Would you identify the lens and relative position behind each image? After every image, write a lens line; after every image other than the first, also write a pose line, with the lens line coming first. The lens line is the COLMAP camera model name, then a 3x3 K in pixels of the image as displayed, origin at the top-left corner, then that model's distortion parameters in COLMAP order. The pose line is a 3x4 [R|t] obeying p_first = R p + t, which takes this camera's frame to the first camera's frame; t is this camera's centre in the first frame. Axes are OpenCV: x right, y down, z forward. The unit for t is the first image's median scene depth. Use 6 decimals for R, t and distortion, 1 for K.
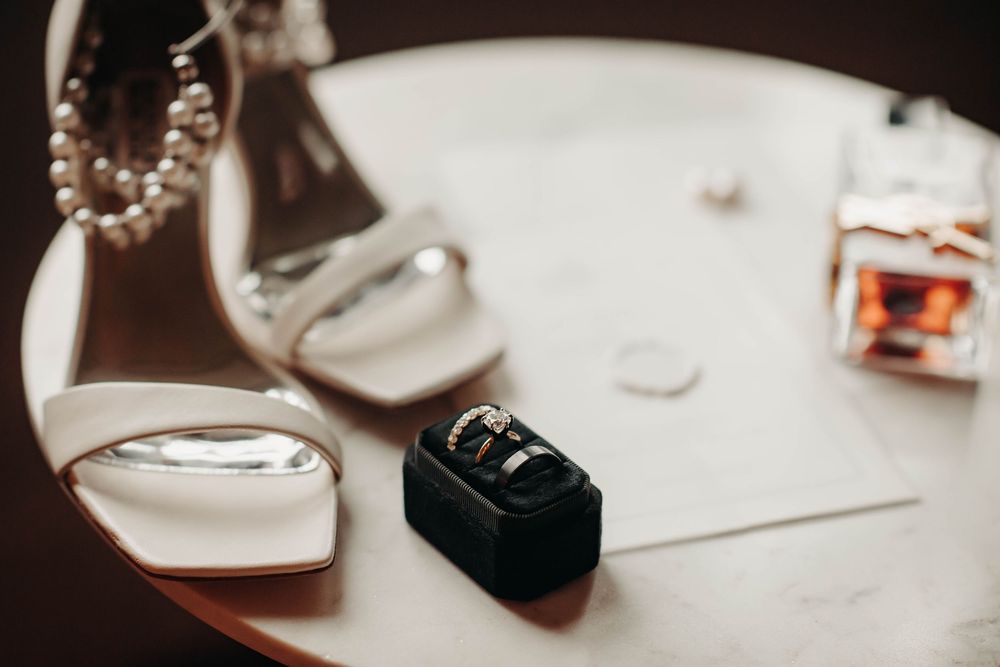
lens RADIAL K [[2595.0, 0, 502.6], [0, 2595.0, 331.3], [0, 0, 1]] dist [-0.065066, 0.000000]
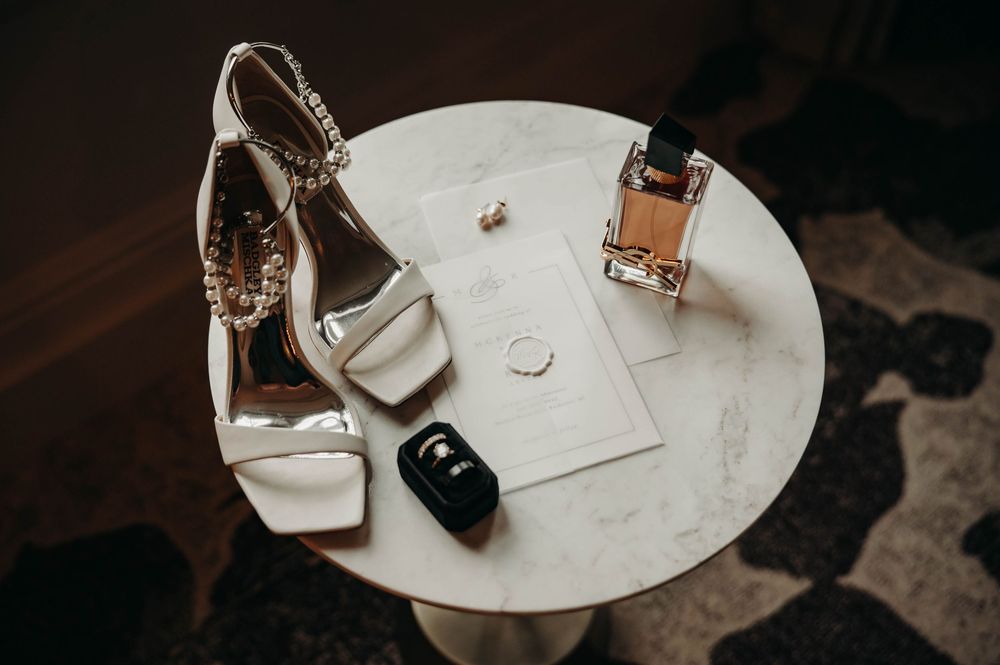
lens RADIAL K [[1174.2, 0, 469.7], [0, 1174.2, 318.9], [0, 0, 1]] dist [-0.045333, 0.000000]
pose [[0.997927, -0.038722, -0.051402, 0.063682], [0.054746, 0.930664, 0.361757, -0.350743], [0.033830, -0.363821, 0.930854, 0.200889]]
